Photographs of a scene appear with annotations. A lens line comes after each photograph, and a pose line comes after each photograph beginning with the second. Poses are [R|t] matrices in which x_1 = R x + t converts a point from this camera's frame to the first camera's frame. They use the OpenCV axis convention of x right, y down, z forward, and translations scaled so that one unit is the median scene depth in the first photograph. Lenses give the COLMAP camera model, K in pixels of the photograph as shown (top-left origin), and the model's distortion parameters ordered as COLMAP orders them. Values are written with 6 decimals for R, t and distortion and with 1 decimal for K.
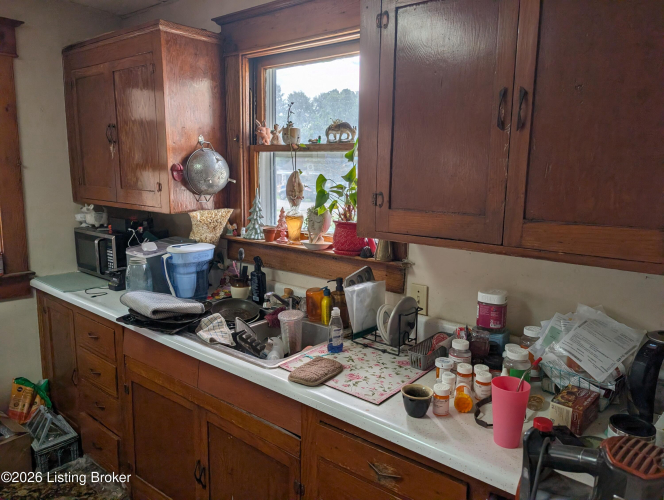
lens RADIAL K [[475.8, 0, 336.8], [0, 475.8, 247.4], [0, 0, 1]] dist [0.024515, -0.022307]
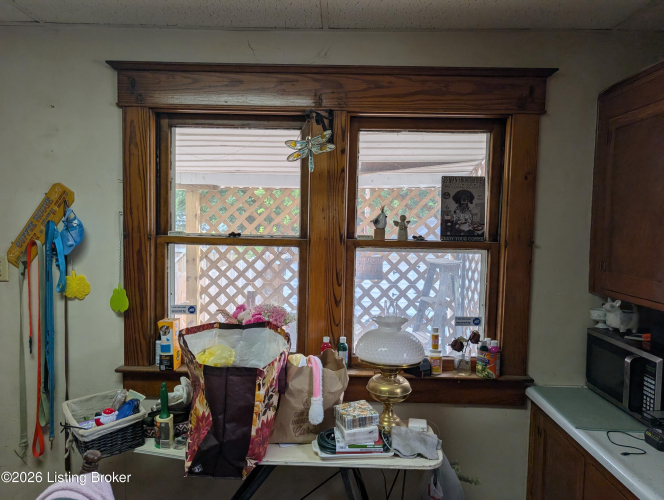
lens RADIAL K [[475.8, 0, 333.0], [0, 475.8, 251.4], [0, 0, 1]] dist [0.024515, -0.022307]
pose [[0.619747, 0.038323, -0.783866, -0.226987], [-0.133392, 0.989418, -0.057092, -0.065475], [0.773382, 0.139944, 0.618300, 0.233965]]
